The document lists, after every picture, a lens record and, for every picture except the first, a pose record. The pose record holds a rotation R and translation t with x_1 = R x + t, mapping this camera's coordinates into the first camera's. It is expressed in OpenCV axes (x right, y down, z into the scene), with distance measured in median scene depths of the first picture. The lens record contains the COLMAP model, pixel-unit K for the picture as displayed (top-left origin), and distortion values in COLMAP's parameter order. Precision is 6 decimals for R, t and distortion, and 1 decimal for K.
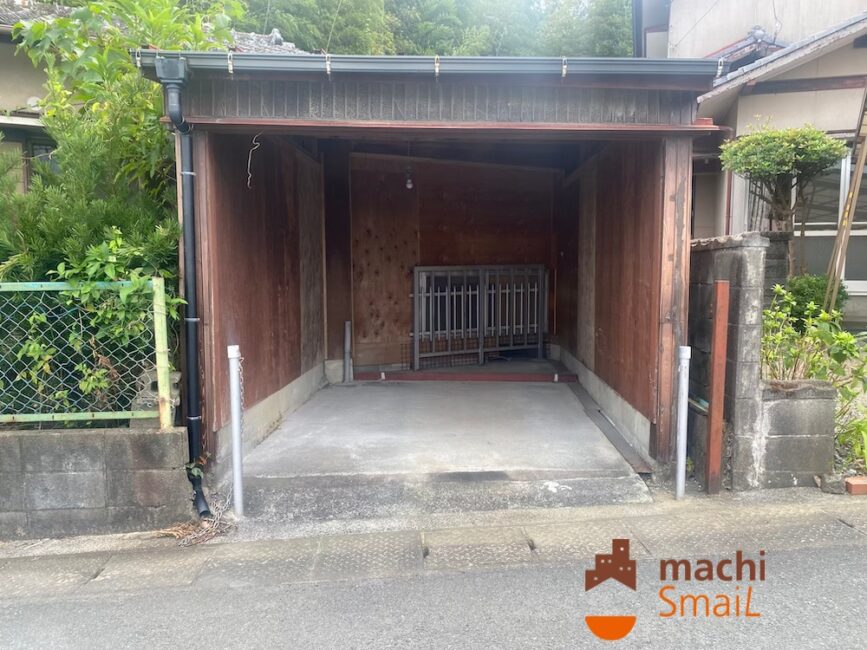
lens RADIAL K [[653.7, 0, 433.7], [0, 653.7, 311.1], [0, 0, 1]] dist [0.005095, 0.001872]
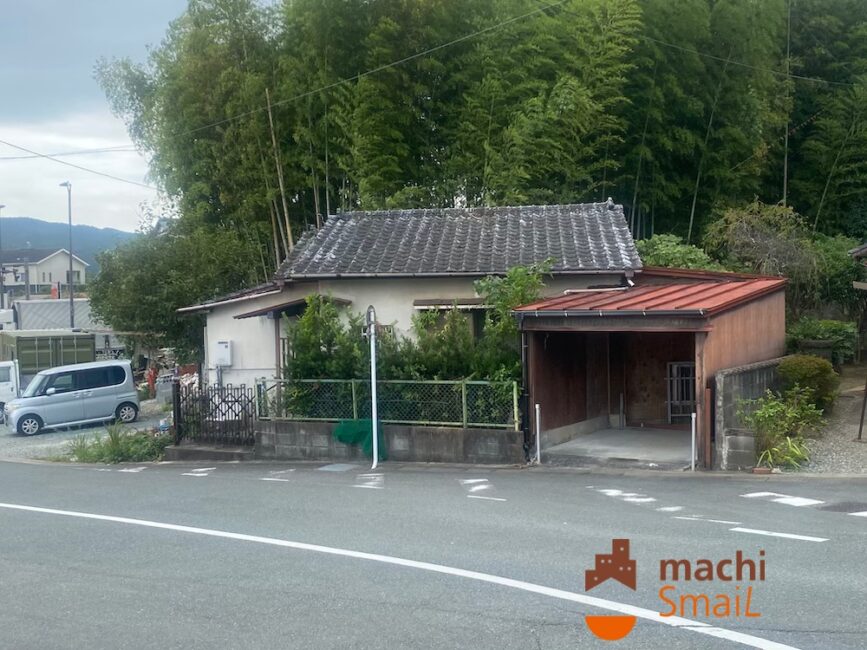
lens RADIAL K [[987.9, 0, 433.5], [0, 987.9, 325.0], [0, 0, 1]] dist [0.000822, -0.001792]
pose [[0.855109, 0.007797, -0.518390, 1.606636], [-0.020622, 0.999607, -0.018982, -0.212320], [0.518038, 0.026922, 0.854934, -3.081727]]
